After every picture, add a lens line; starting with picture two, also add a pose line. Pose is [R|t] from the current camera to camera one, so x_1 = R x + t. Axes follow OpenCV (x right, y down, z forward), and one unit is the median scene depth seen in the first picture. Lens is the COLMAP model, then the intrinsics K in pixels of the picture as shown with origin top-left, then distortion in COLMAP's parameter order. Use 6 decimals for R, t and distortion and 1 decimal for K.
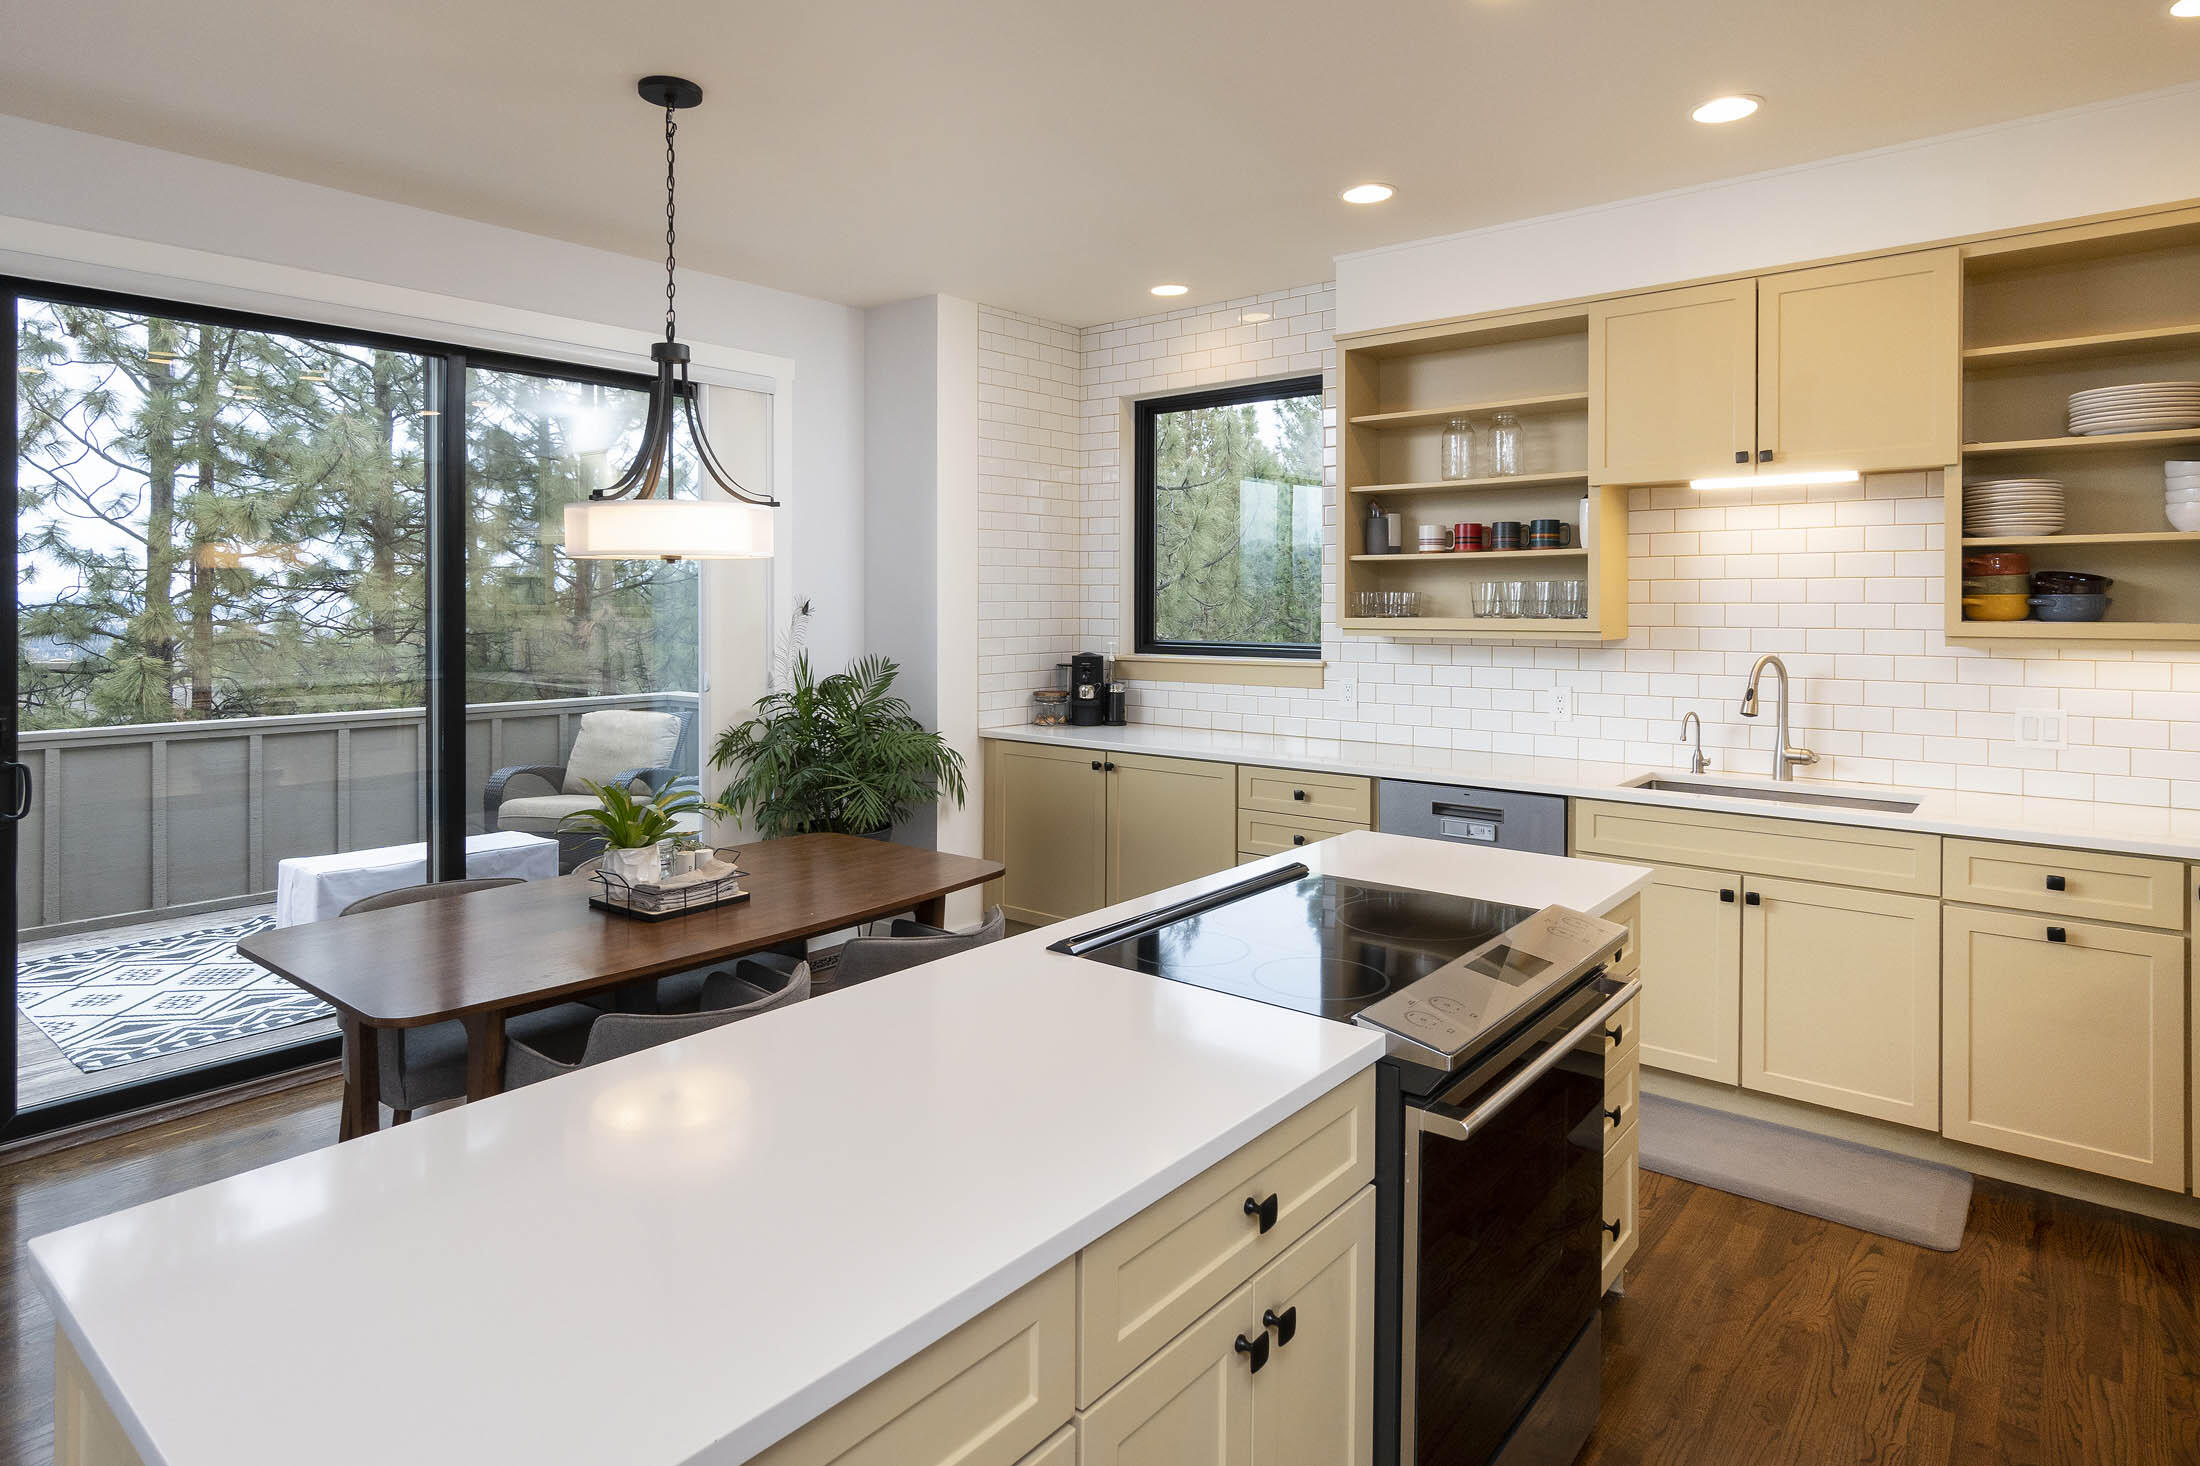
lens RADIAL K [[1242.3, 0, 1100.0], [0, 1242.3, 733.0], [0, 0, 1]] dist [-0.029354, -0.000071]
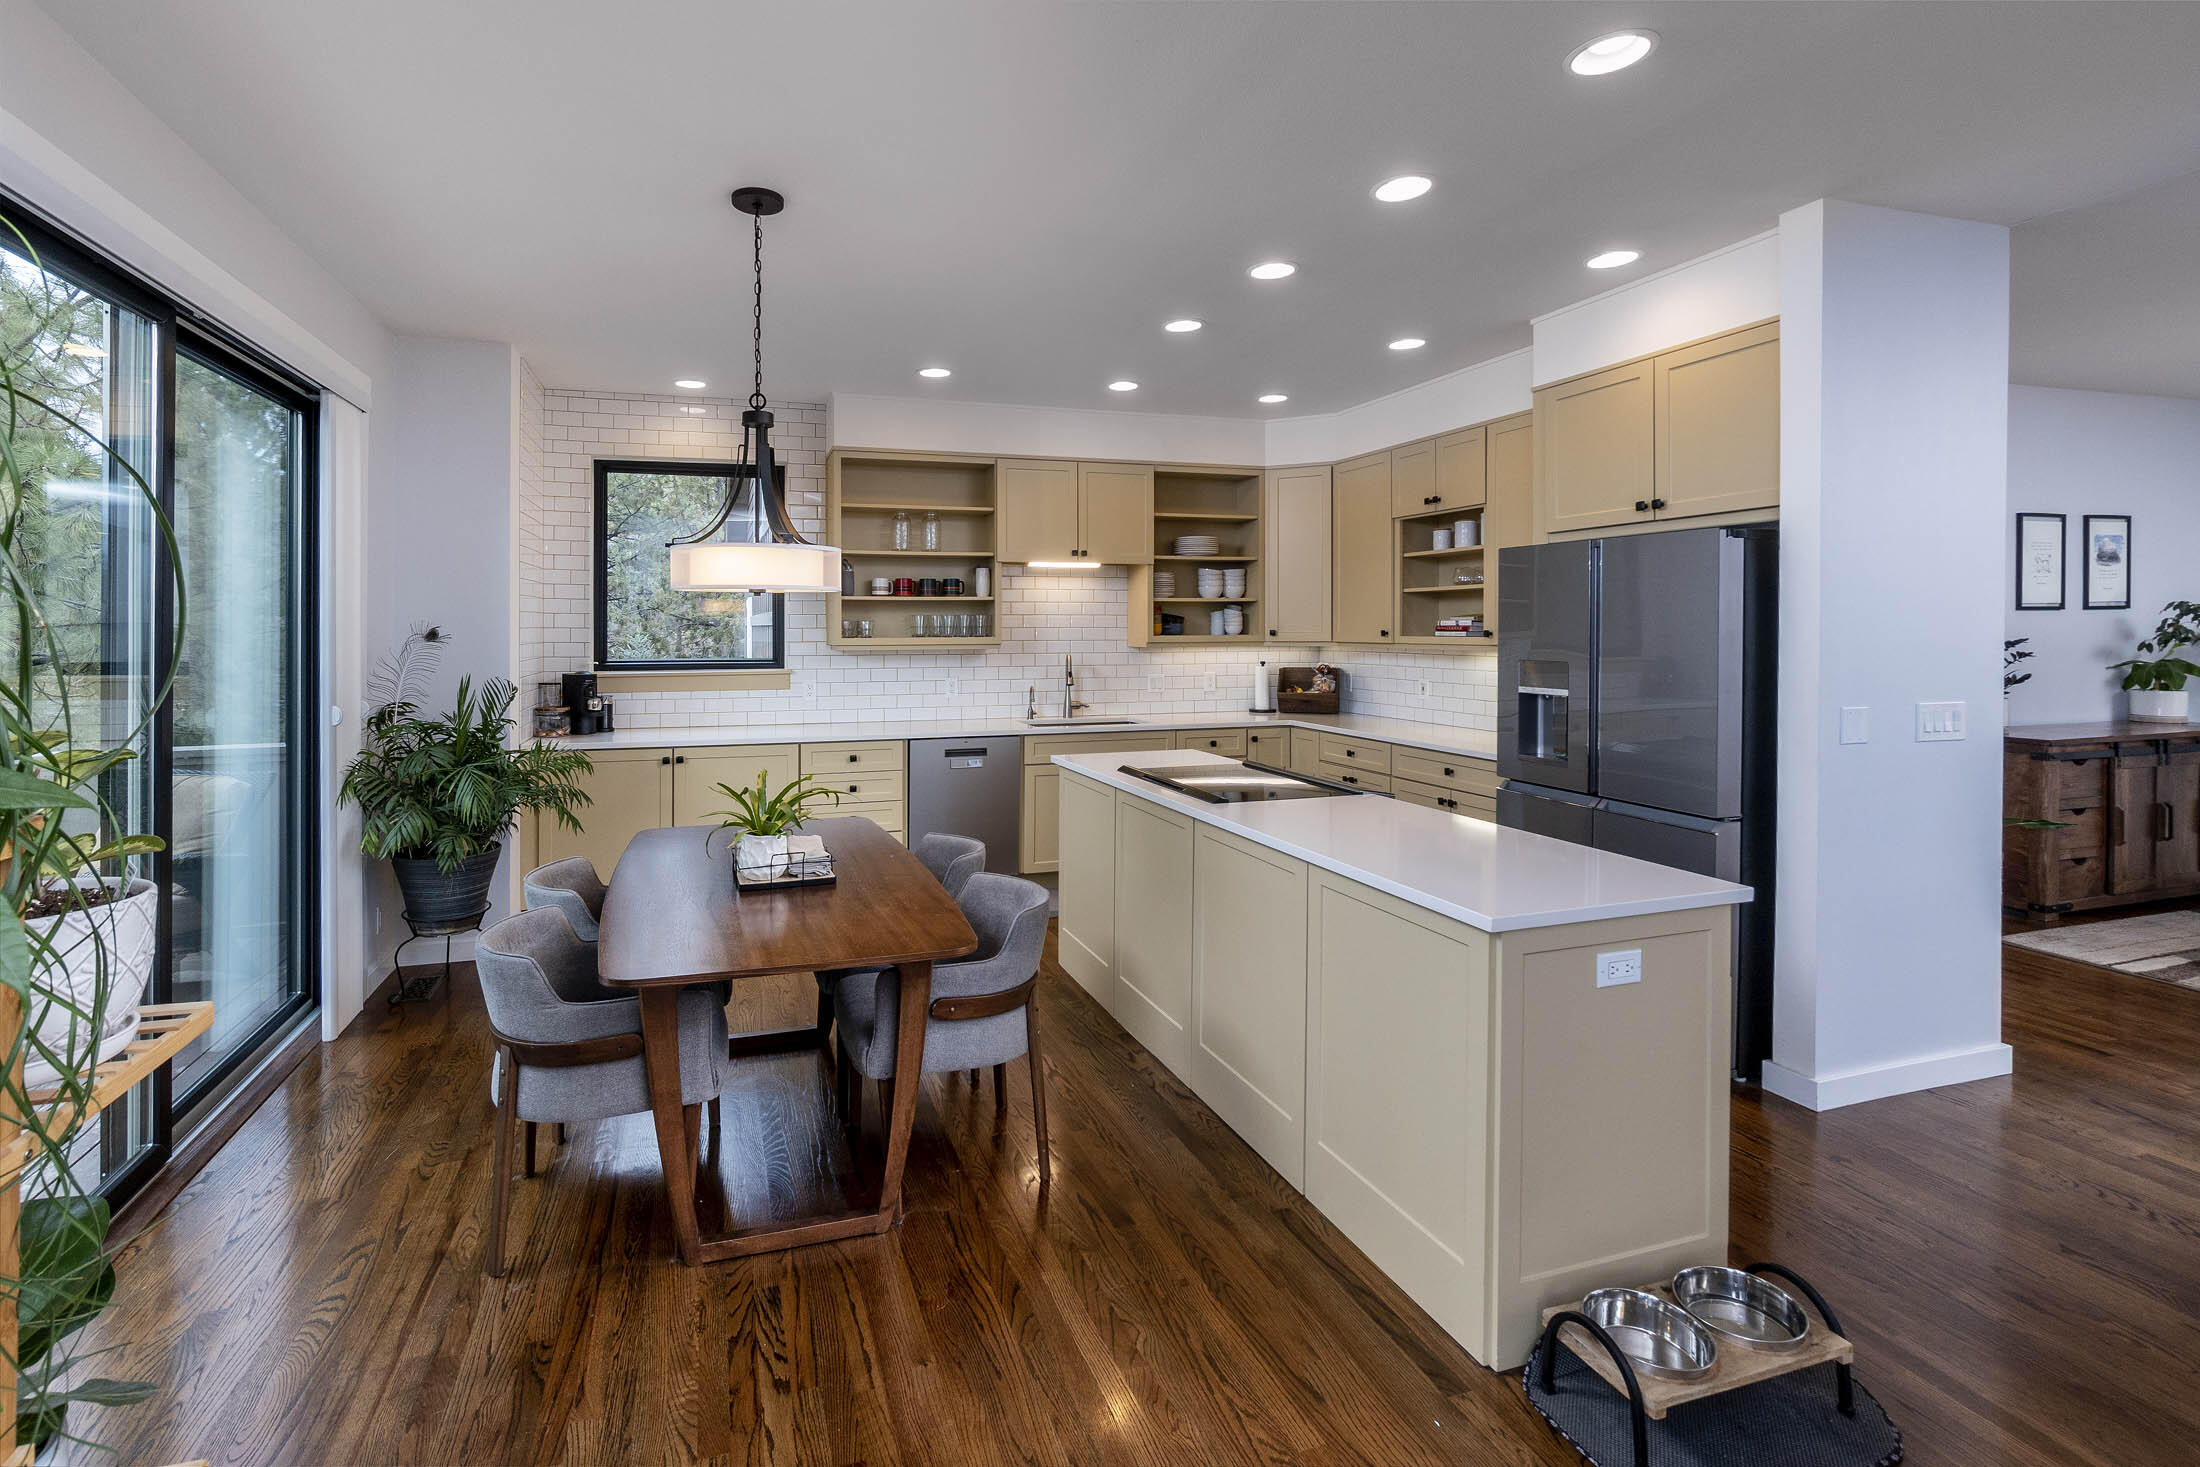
lens RADIAL K [[984.2, 0, 1097.6], [0, 984.2, 713.4], [0, 0, 1]] dist [-0.001575, -0.000200]
pose [[0.506942, -0.076954, 0.858538, -0.691939], [0.089962, 0.995291, 0.036091, -0.019090], [-0.857273, 0.058940, 0.511478, 0.146244]]
